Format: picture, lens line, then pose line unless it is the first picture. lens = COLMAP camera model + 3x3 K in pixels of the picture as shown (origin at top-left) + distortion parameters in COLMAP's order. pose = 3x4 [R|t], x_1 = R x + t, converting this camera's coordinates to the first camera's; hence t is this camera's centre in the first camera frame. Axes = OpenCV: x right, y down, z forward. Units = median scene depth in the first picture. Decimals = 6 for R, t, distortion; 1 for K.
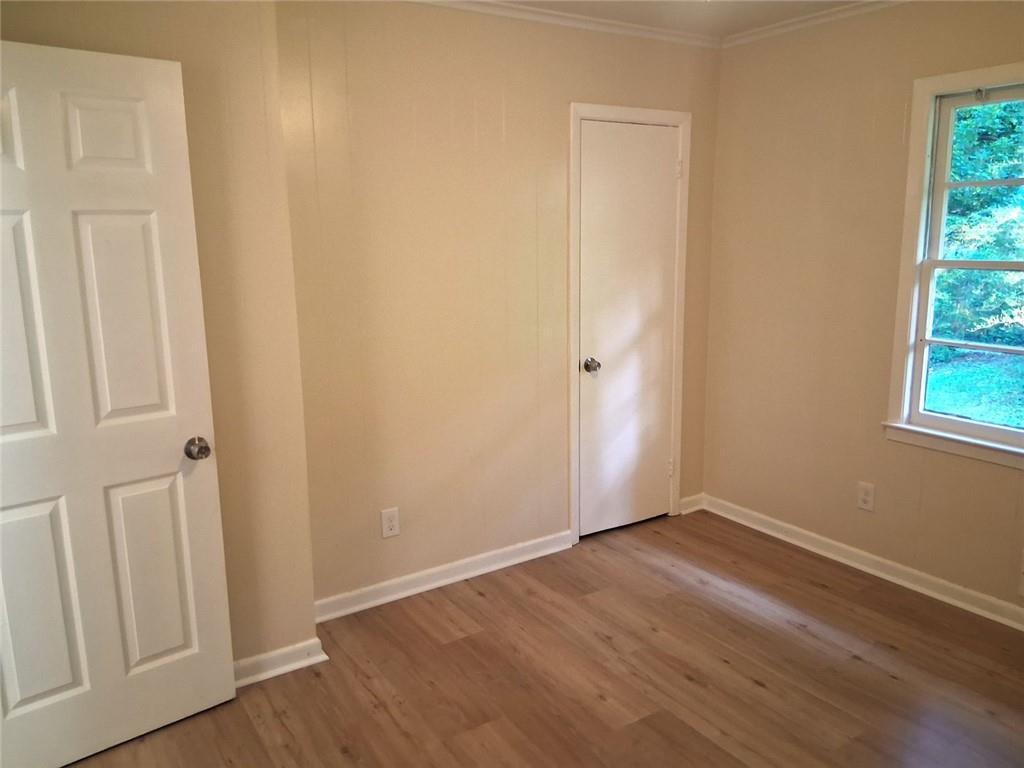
lens RADIAL K [[778.9, 0, 515.3], [0, 778.9, 378.9], [0, 0, 1]] dist [0.081789, -0.132332]
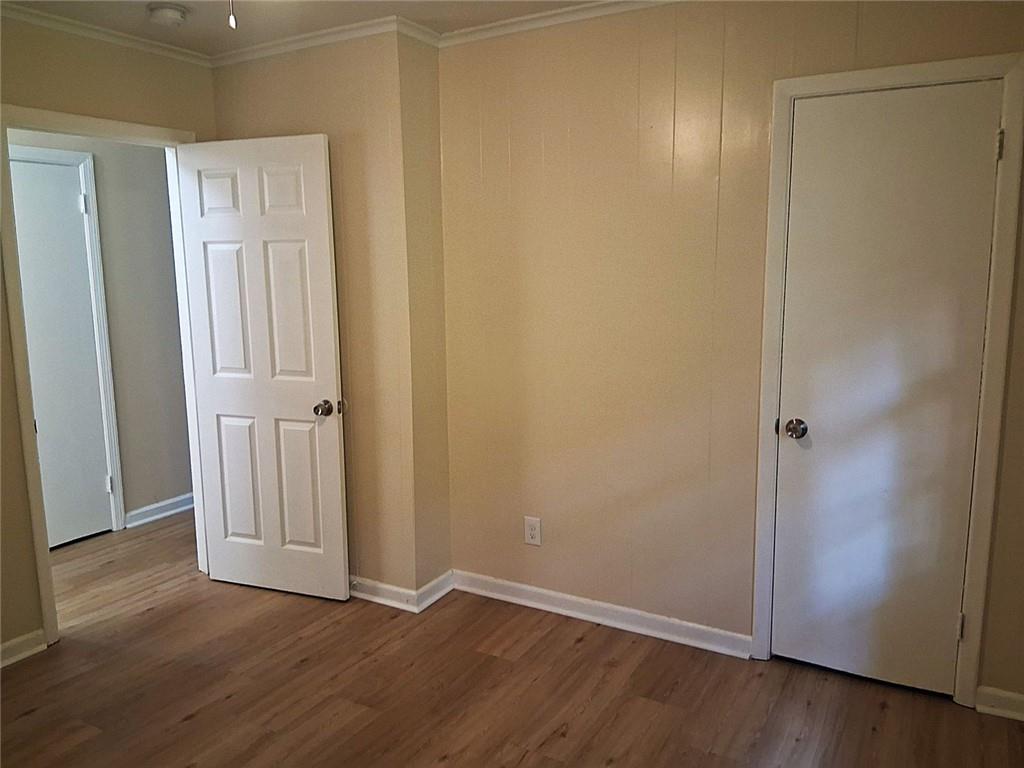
lens RADIAL K [[778.9, 0, 513.3], [0, 778.9, 378.0], [0, 0, 1]] dist [0.081789, -0.132332]
pose [[0.440495, 0.140634, -0.886672, 0.752656], [-0.157322, 0.984463, 0.077987, -0.097262], [0.883863, 0.105140, 0.455776, 0.508220]]
